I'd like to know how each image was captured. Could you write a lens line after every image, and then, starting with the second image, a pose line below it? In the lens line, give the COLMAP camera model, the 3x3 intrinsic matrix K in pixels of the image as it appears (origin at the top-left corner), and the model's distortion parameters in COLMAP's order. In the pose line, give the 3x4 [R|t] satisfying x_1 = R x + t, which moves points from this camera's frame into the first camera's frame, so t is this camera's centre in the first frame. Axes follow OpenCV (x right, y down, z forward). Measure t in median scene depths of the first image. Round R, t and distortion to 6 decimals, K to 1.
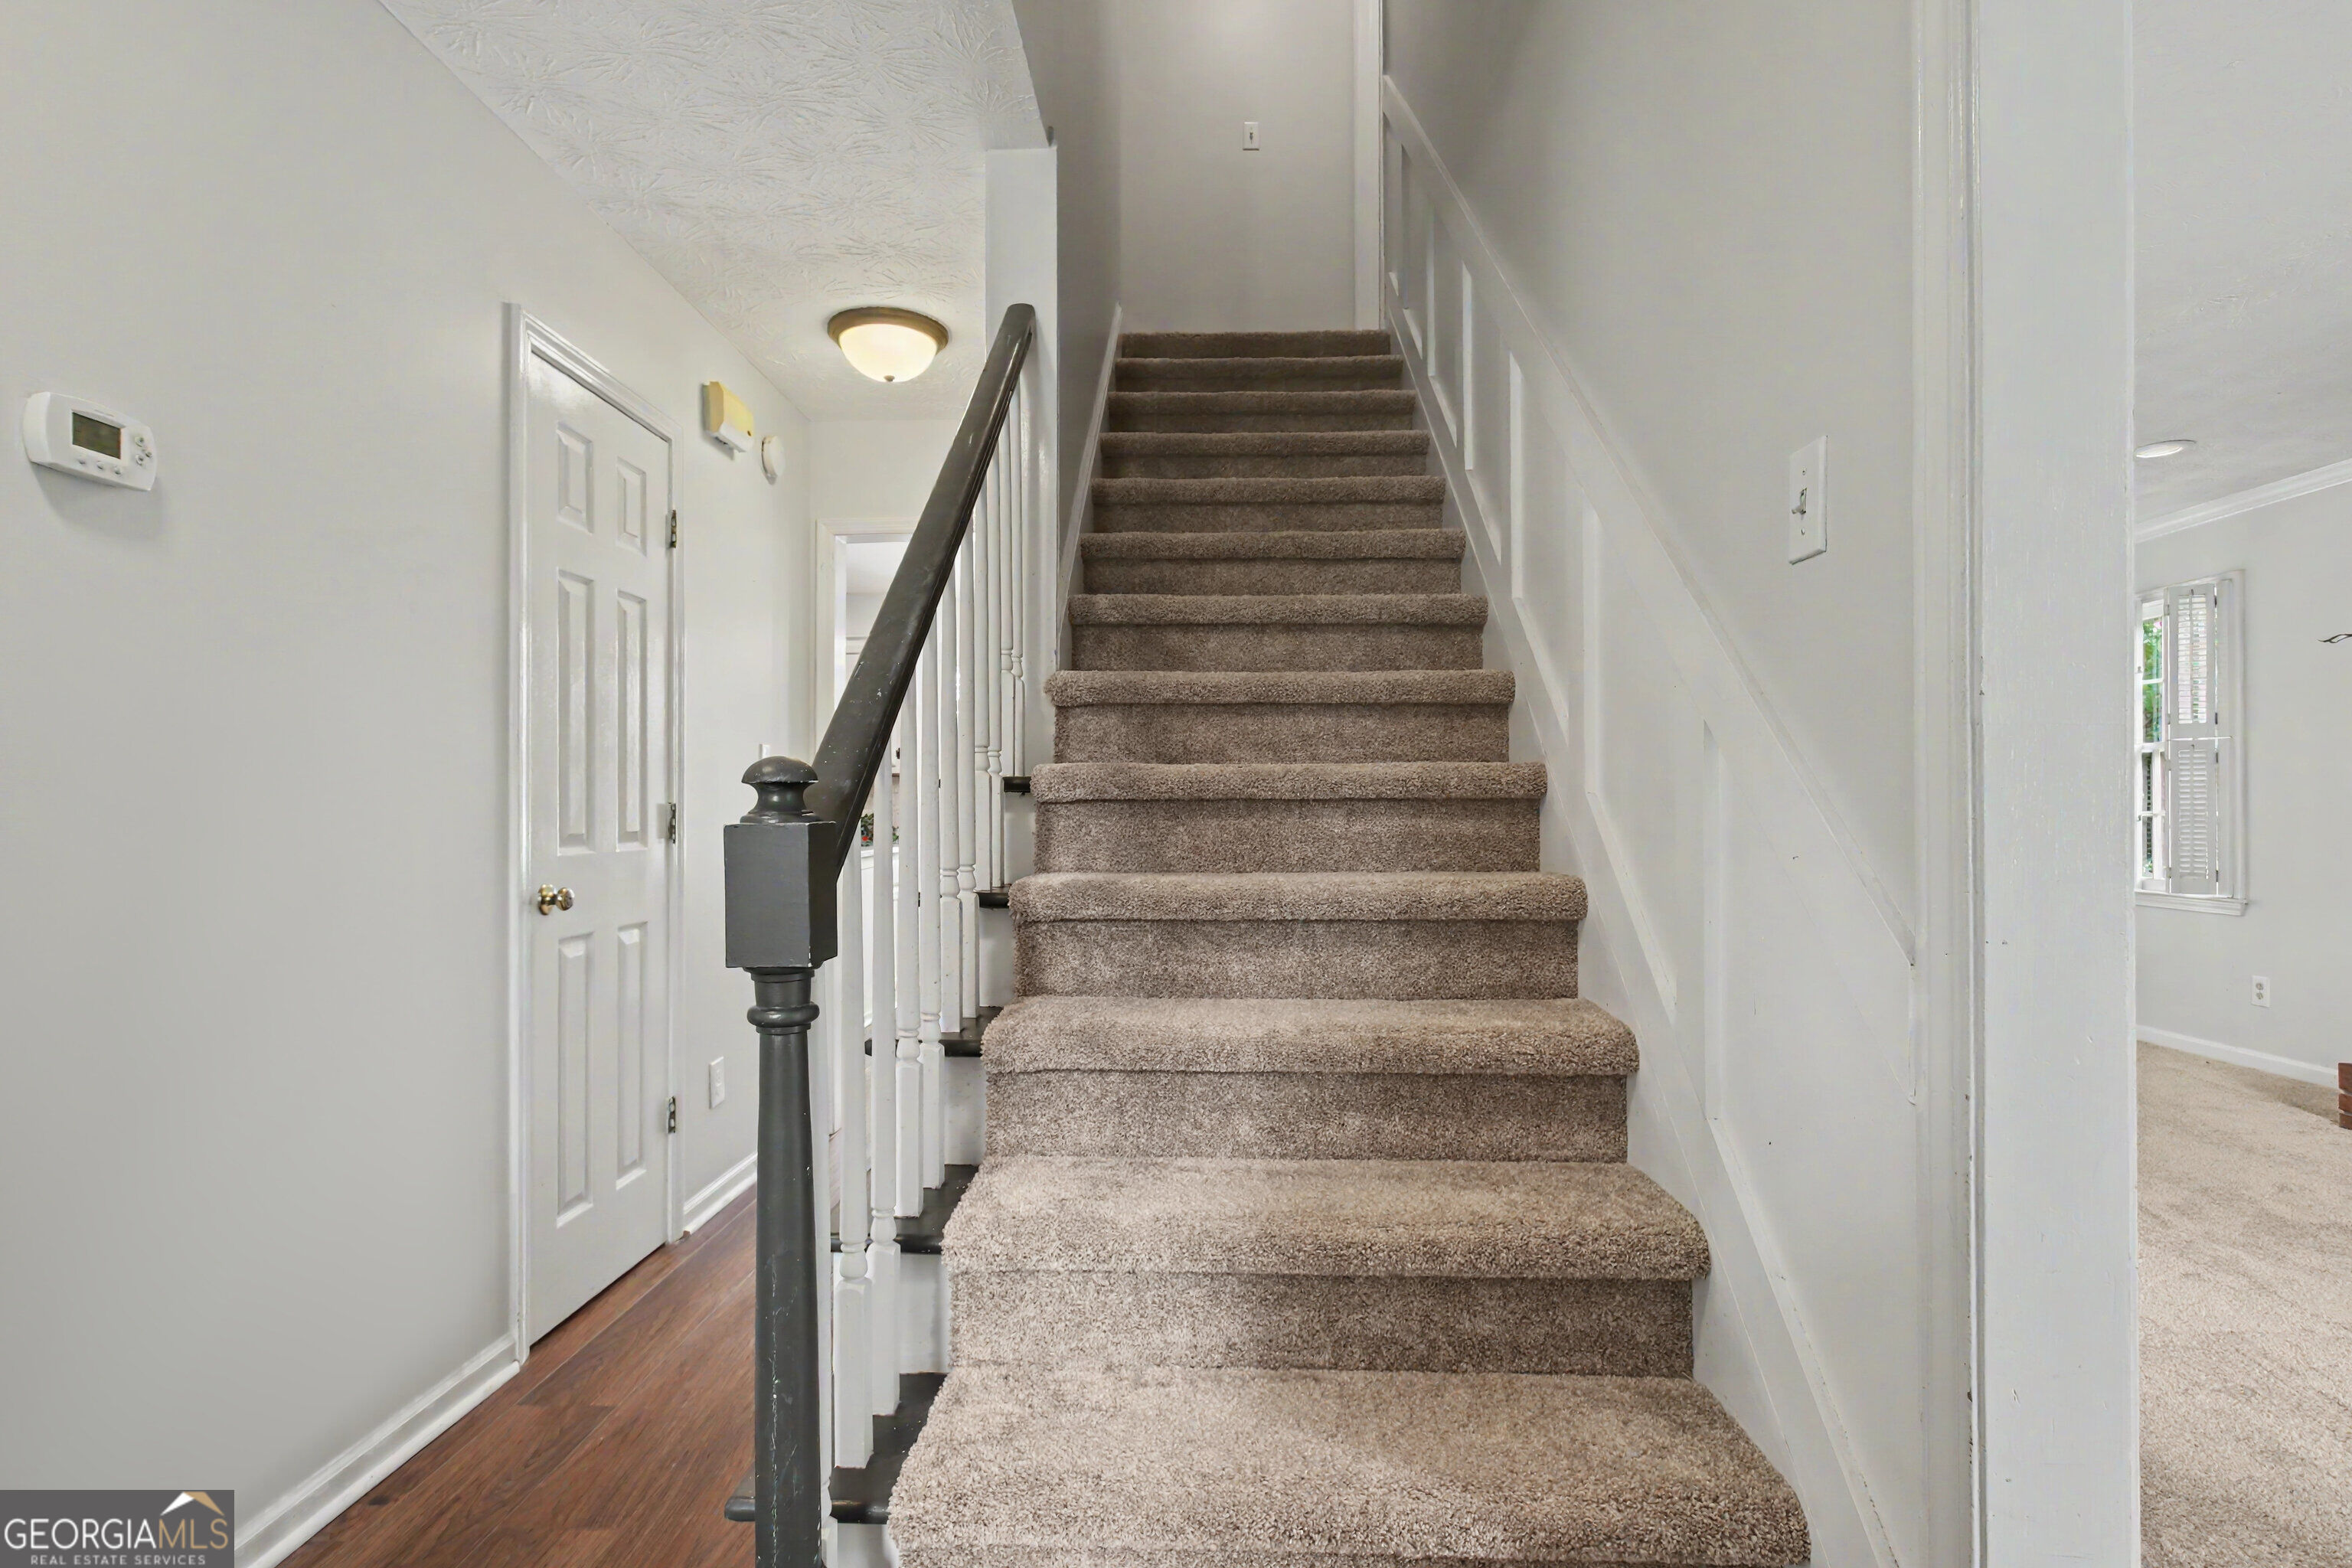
lens RADIAL K [[1212.0, 0, 1175.0], [0, 1212.0, 798.4], [0, 0, 1]] dist [0.004339, -0.001251]
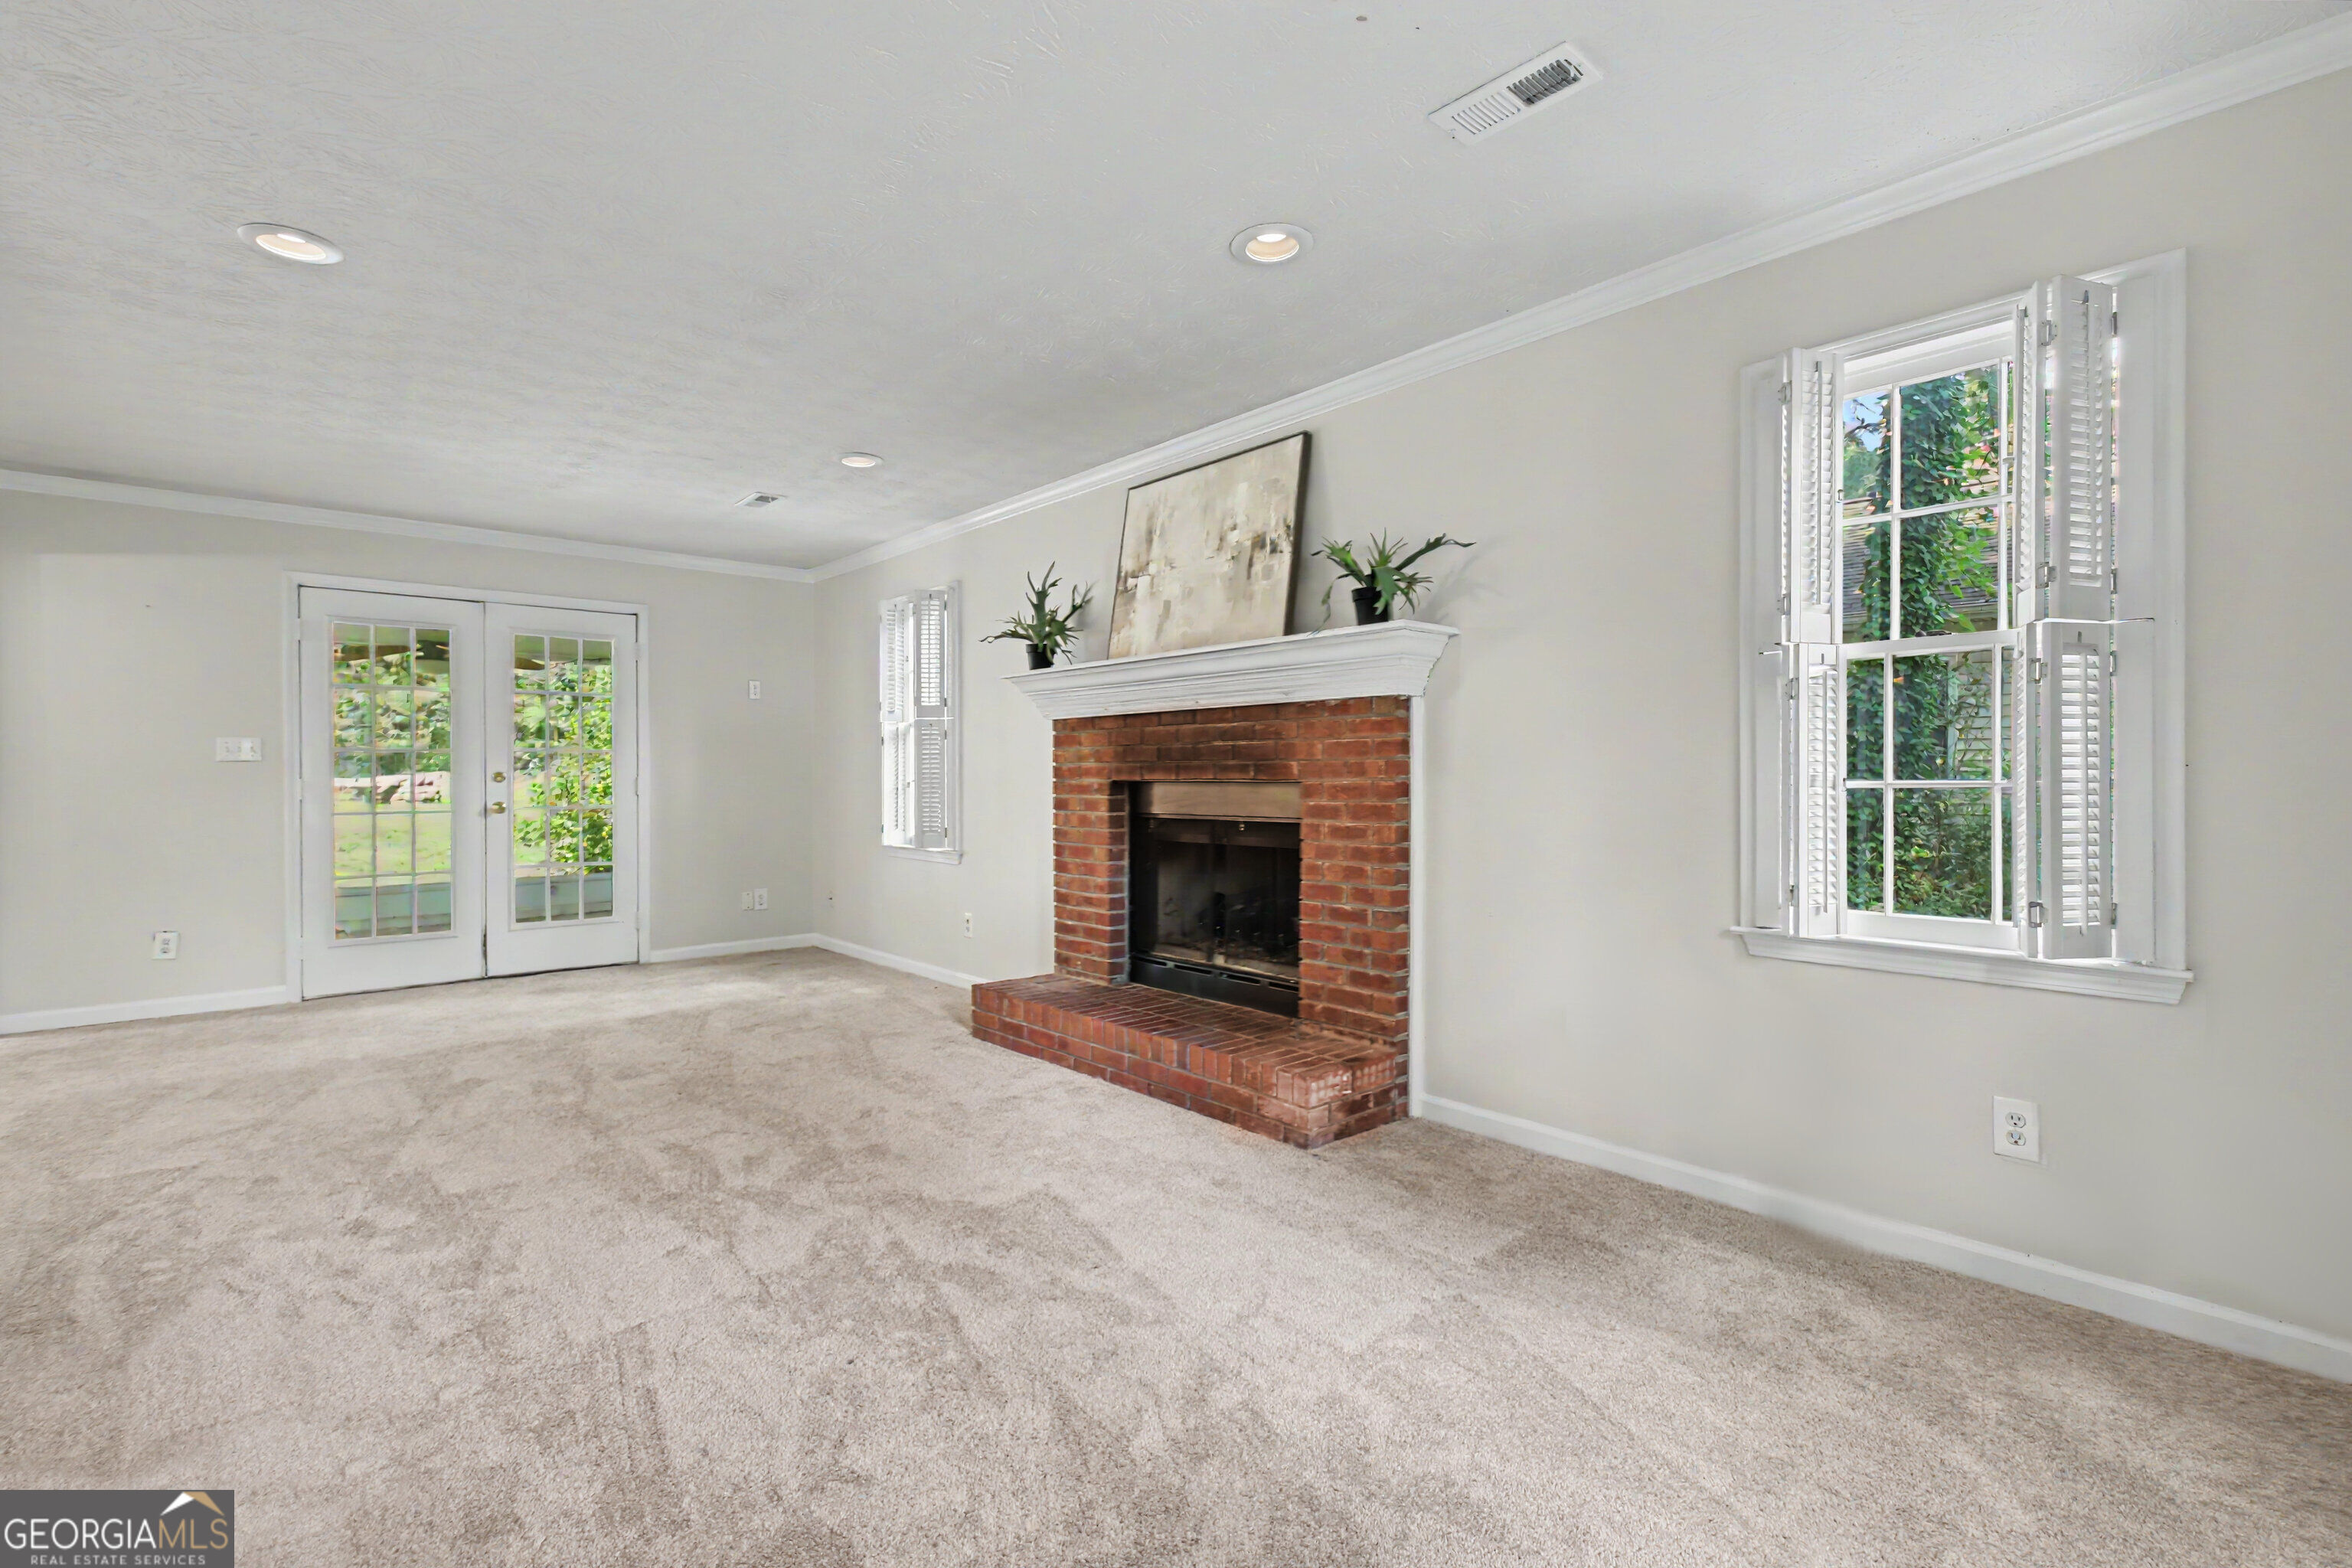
lens RADIAL K [[1121.3, 0, 1184.6], [0, 1121.3, 783.7], [0, 0, 1]] dist [0.006684, 0.003041]
pose [[0.724573, -0.007351, 0.689159, 0.504061], [-0.003129, 0.999898, 0.013955, -0.002430], [-0.689191, -0.012268, 0.724476, 0.053129]]
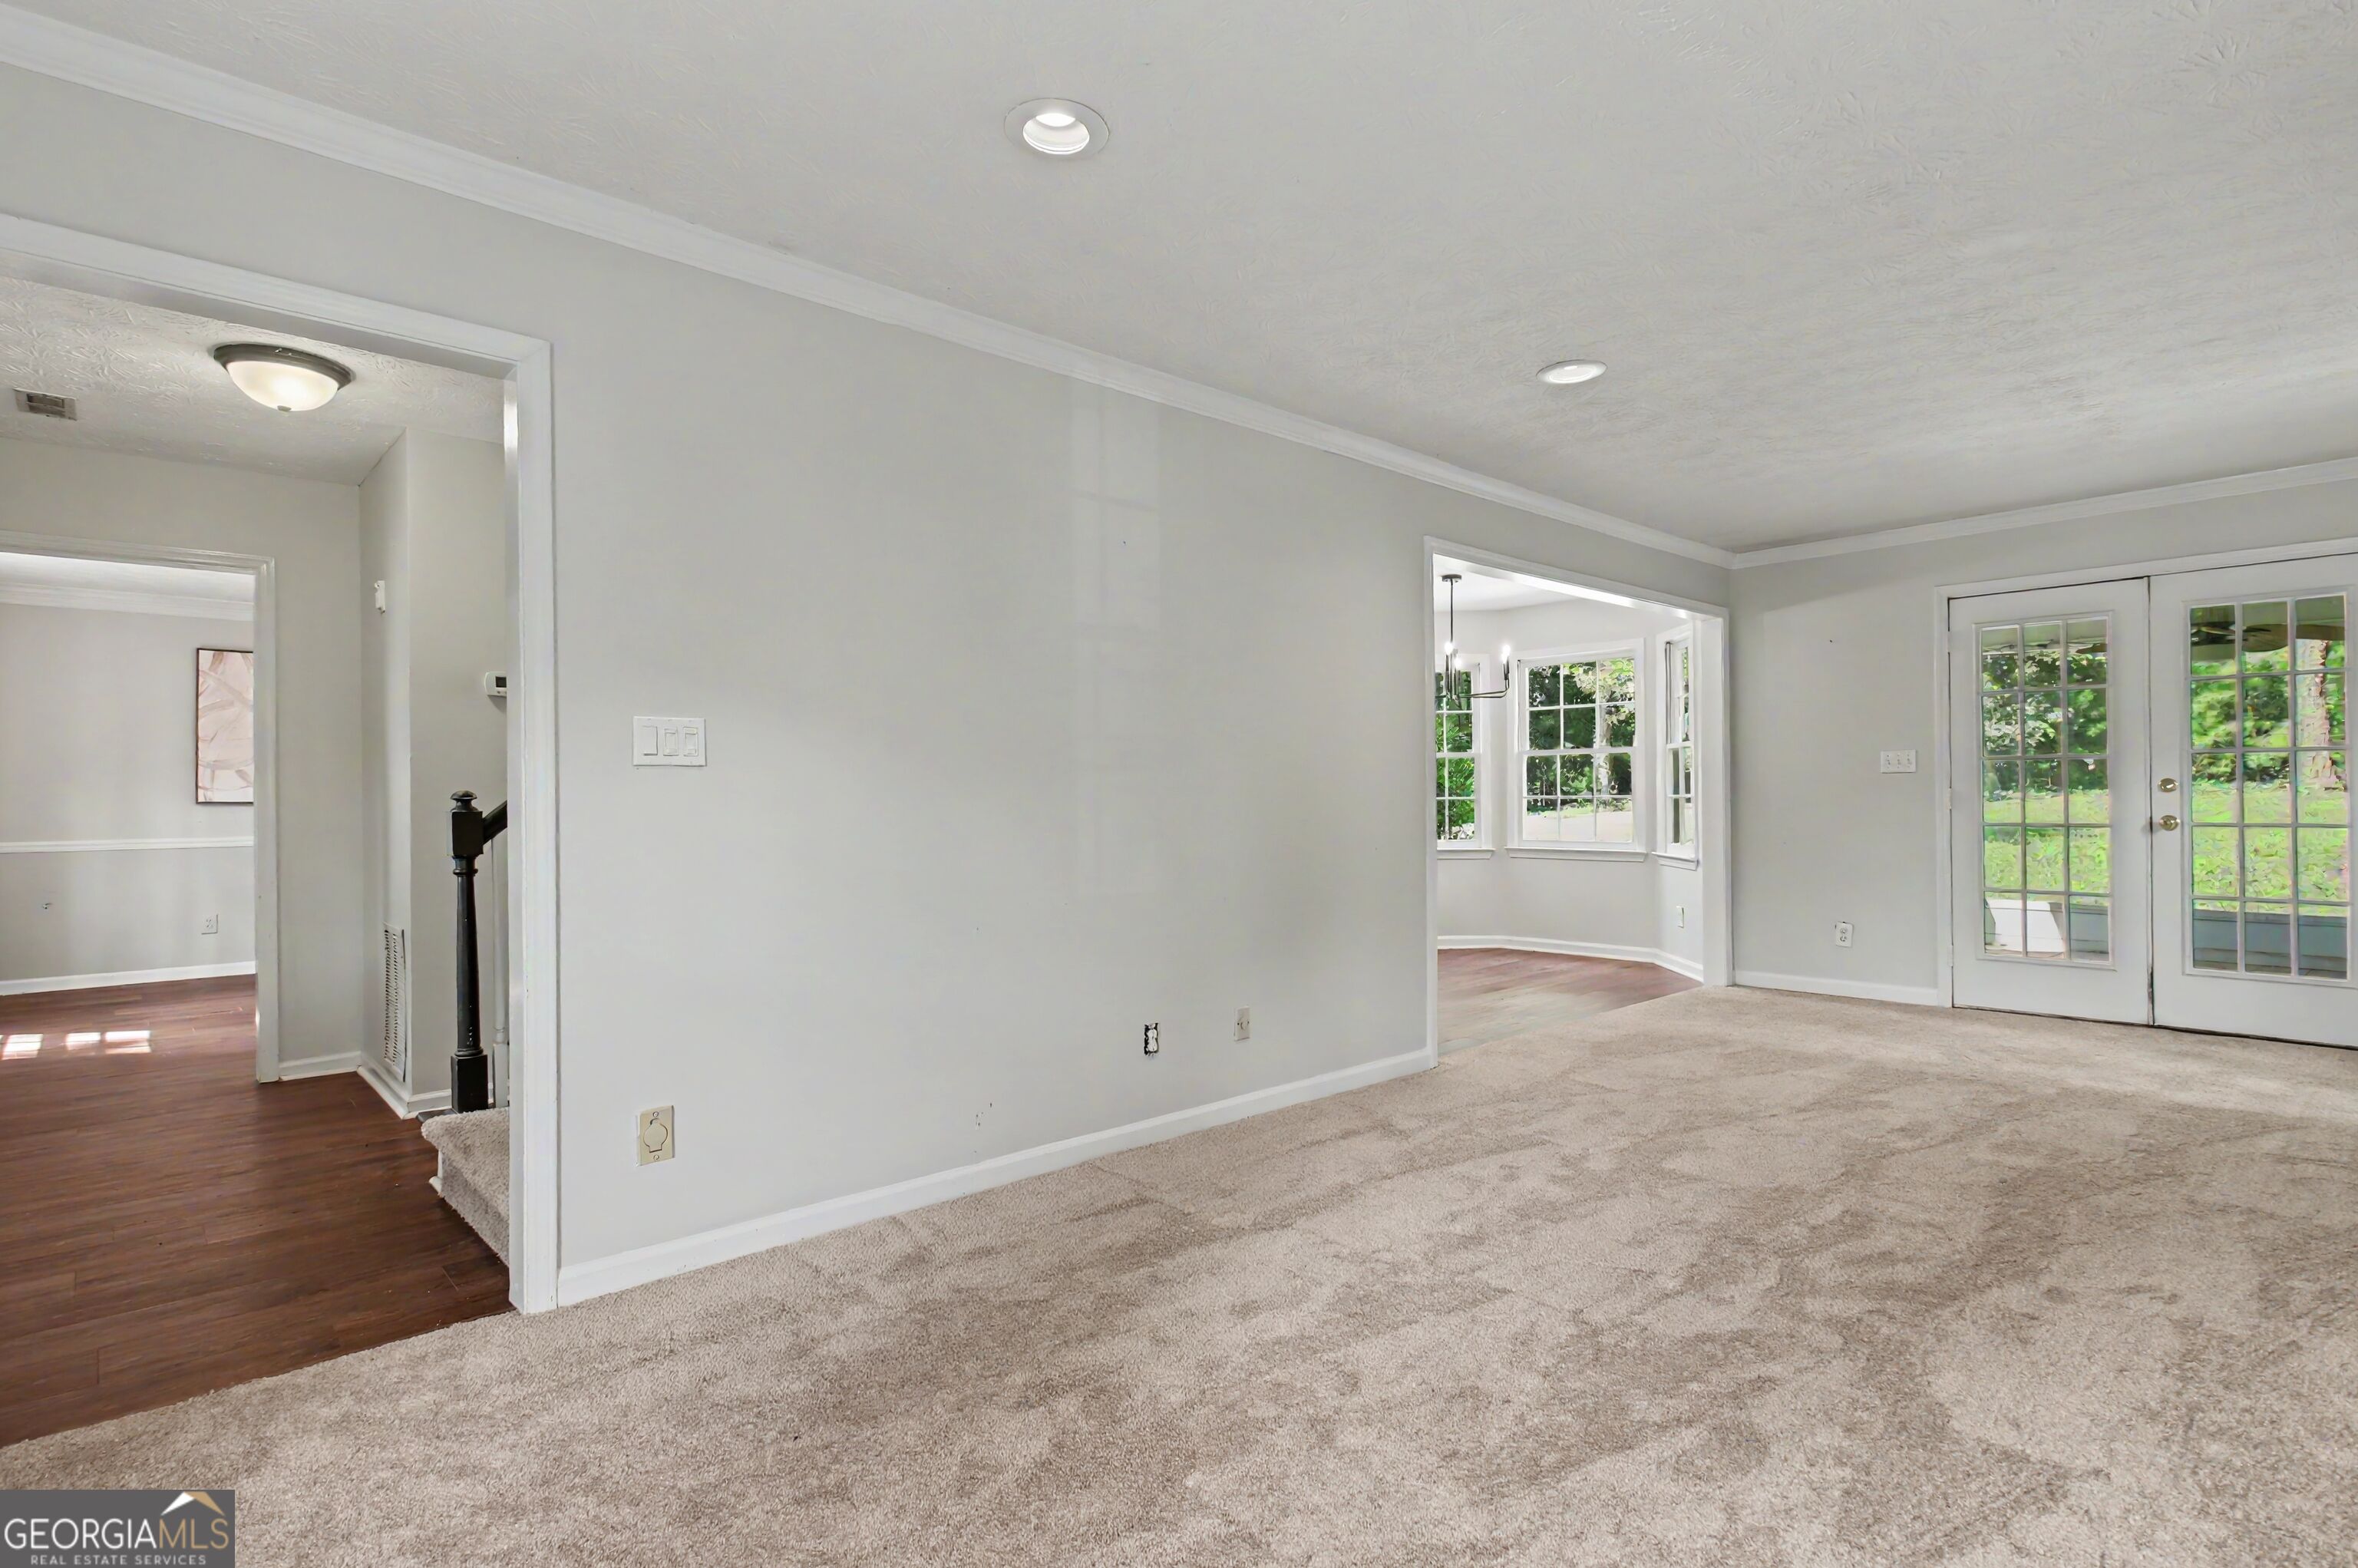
lens RADIAL K [[1193.2, 0, 1159.8], [0, 1193.2, 794.2], [0, 0, 1]] dist [0.009509, -0.000246]
pose [[0.687927, -0.006319, -0.725753, 1.266095], [0.016527, 0.999839, 0.006960, -0.006331], [0.725592, -0.016782, 0.687921, 0.058495]]
